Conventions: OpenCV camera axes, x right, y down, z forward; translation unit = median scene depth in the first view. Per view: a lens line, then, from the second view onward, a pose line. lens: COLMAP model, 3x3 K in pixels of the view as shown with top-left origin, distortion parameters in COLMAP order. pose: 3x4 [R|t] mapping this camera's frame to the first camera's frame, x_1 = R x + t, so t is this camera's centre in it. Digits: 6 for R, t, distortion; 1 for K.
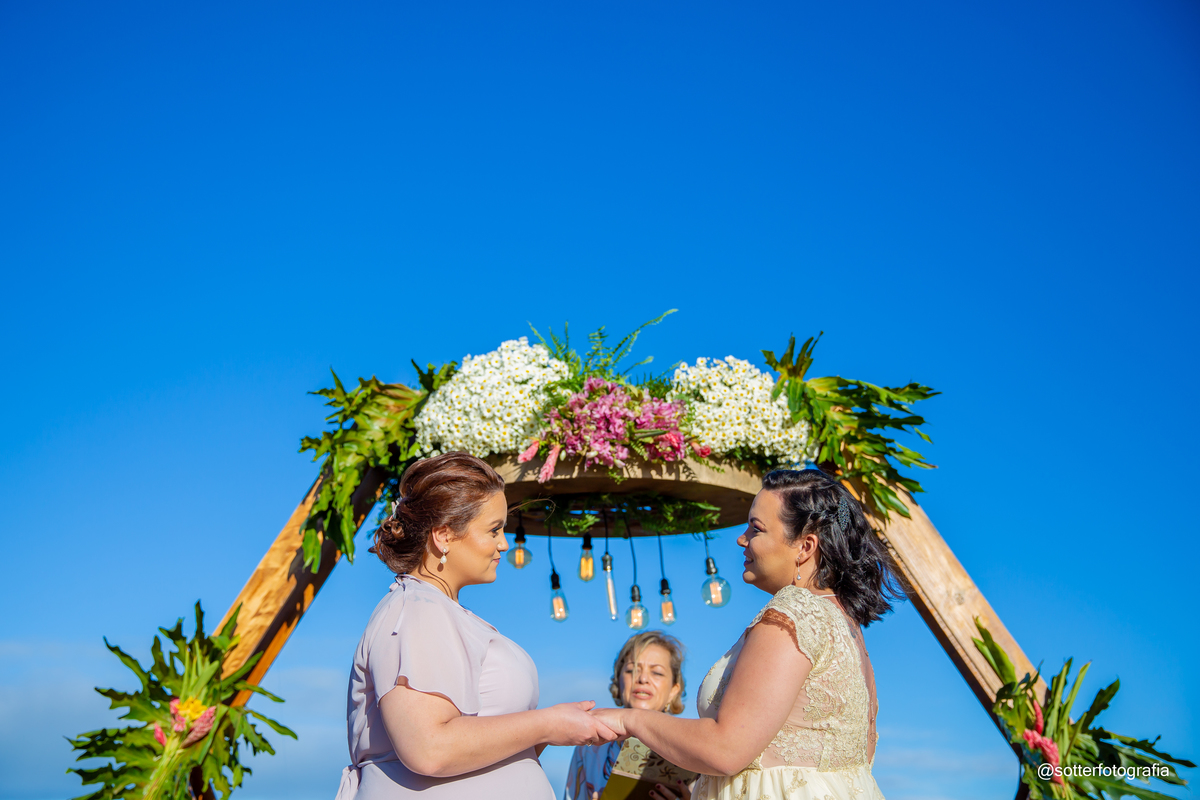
lens RADIAL K [[1392.2, 0, 600.0], [0, 1392.2, 400.0], [0, 0, 1]] dist [0.005249, 0.249230]
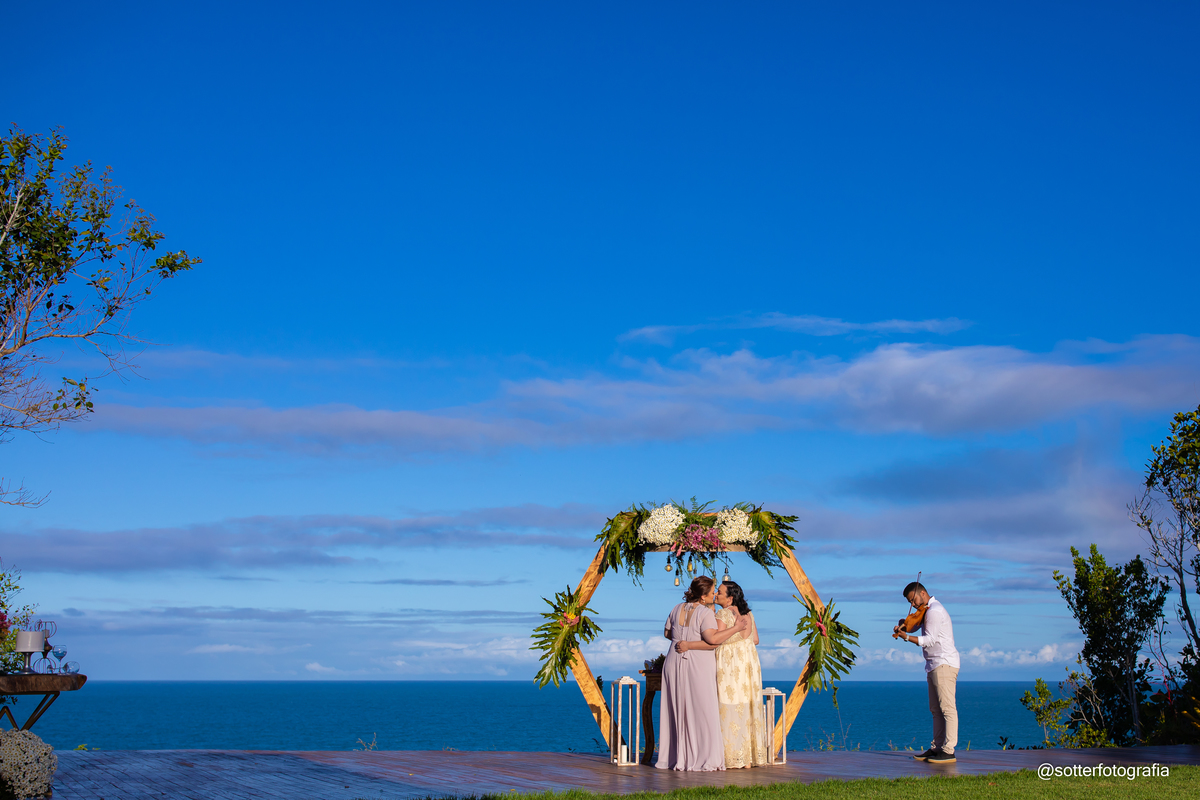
lens RADIAL K [[1384.2, 0, 730.6], [0, 1384.2, 475.2], [0, 0, 1]] dist [-0.007021, -0.076607]
pose [[0.999494, -0.003781, 0.031582, -0.017337], [-0.002505, 0.980470, 0.196653, -0.760346], [-0.031709, -0.196632, 0.979964, -2.182113]]
